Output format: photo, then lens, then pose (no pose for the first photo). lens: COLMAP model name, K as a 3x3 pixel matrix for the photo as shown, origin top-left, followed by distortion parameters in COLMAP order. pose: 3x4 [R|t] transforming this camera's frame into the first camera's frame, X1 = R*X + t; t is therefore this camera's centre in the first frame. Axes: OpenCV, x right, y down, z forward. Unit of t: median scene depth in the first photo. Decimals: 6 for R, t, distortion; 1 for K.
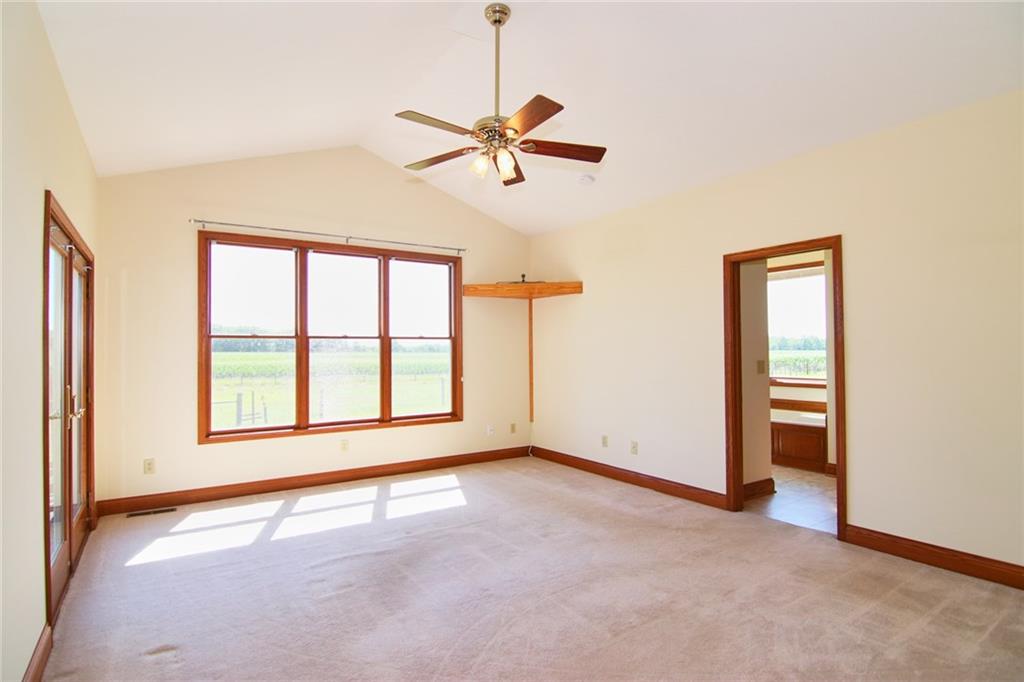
lens RADIAL K [[525.5, 0, 513.4], [0, 525.5, 342.2], [0, 0, 1]] dist [-0.005559, -0.002959]
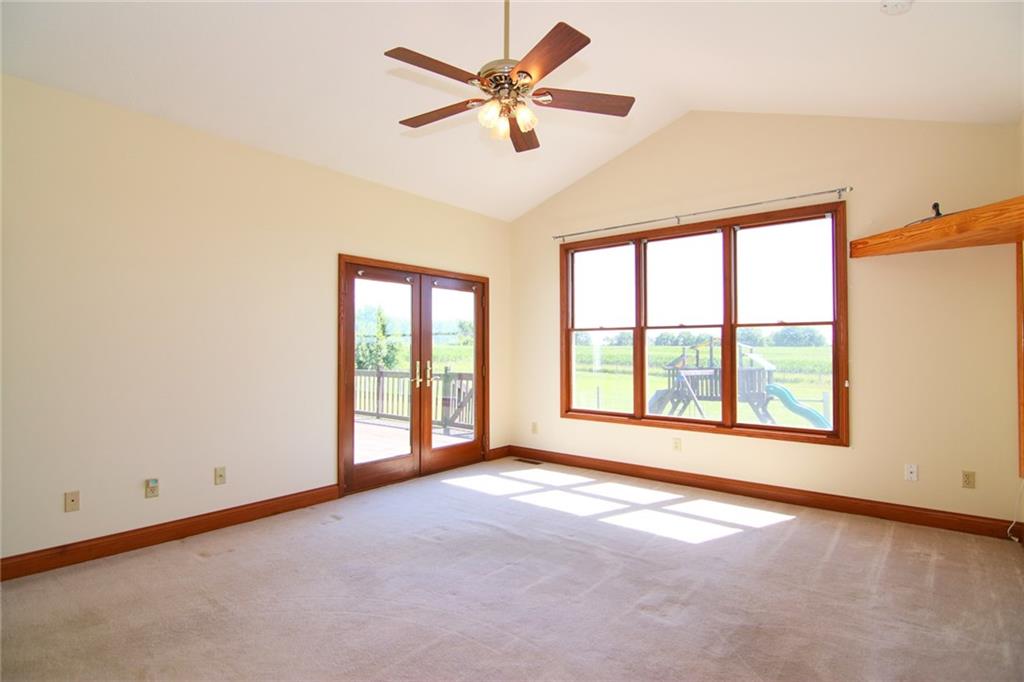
lens RADIAL K [[525.5, 0, 514.1], [0, 525.5, 338.0], [0, 0, 1]] dist [-0.005559, -0.002959]
pose [[0.285968, -0.015539, -0.958113, 0.545784], [0.008100, 0.999872, -0.013799, 0.023794], [0.958205, -0.003815, 0.286057, 0.530910]]
